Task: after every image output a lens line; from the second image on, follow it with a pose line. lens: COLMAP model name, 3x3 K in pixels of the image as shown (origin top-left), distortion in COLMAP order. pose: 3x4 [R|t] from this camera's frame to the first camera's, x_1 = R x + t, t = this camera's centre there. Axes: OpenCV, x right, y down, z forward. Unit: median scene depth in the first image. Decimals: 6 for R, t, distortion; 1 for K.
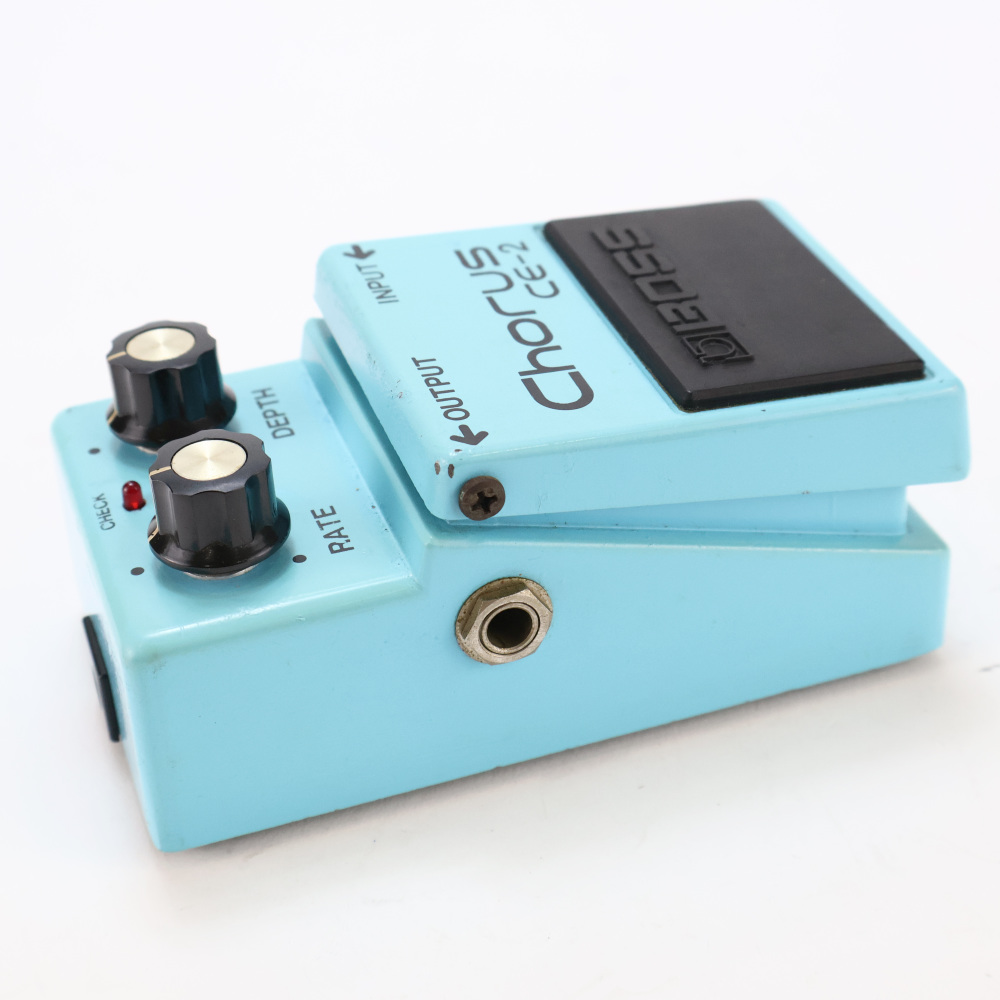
lens RADIAL K [[2057.8, 0, 499.3], [0, 2057.8, 500.0], [0, 0, 1]] dist [0.018087, 0.000000]
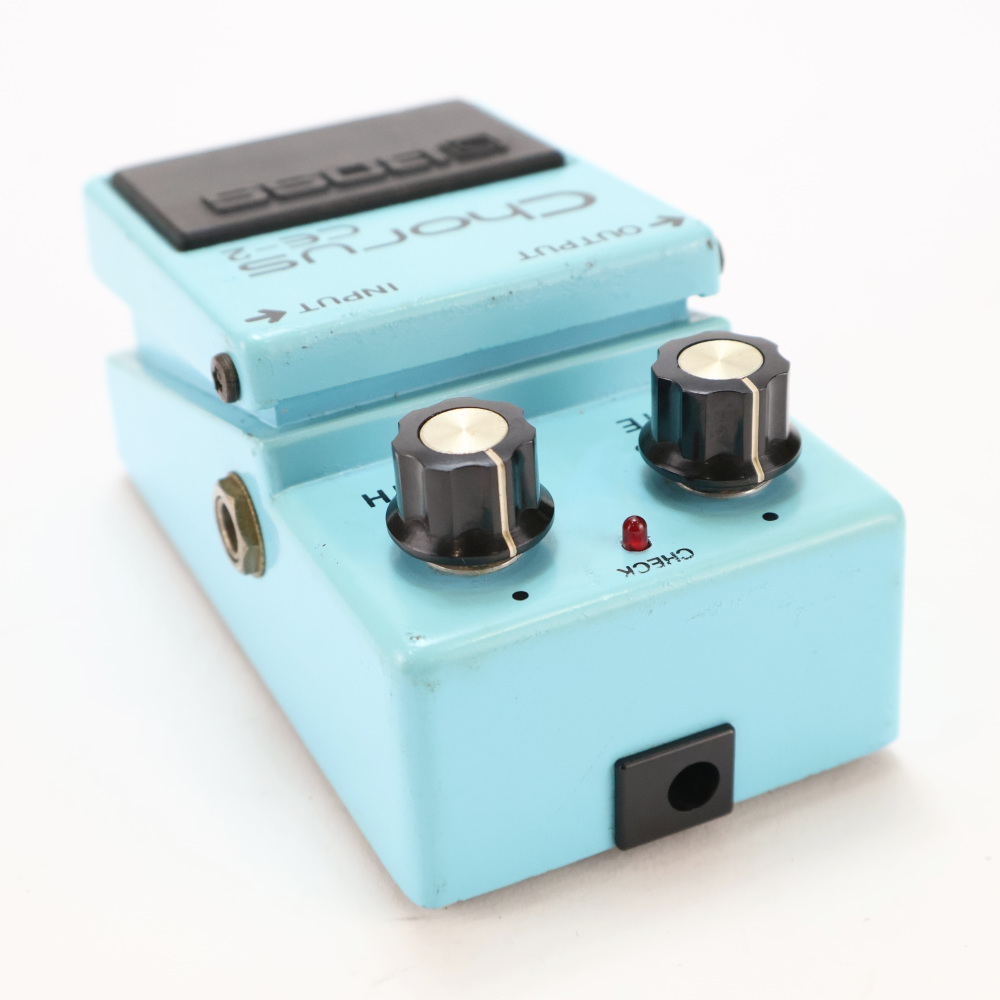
lens RADIAL K [[2057.8, 0, 498.5], [0, 2057.8, 500.6], [0, 0, 1]] dist [0.018087, 0.000000]
pose [[-0.111828, -0.479949, 0.870140, -0.849105], [0.601341, 0.664426, 0.443764, -0.392478], [-0.791128, 0.572876, 0.214312, 0.843812]]
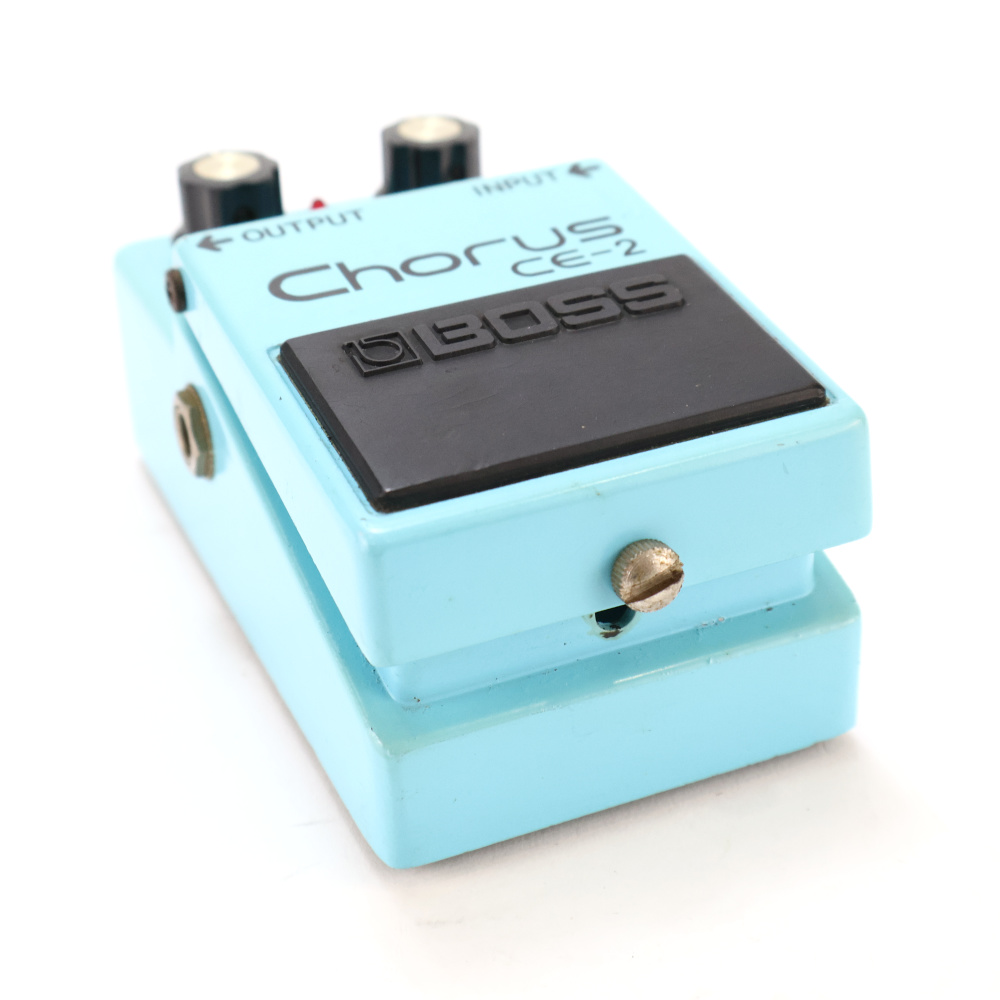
lens RADIAL K [[2057.8, 0, 500.5], [0, 2057.8, 499.8], [0, 0, 1]] dist [0.018087, 0.000000]
pose [[0.075785, 0.545334, -0.834786, 0.849274], [-0.534809, 0.728817, 0.427557, -0.416863], [0.841567, 0.414049, 0.346883, 0.740270]]
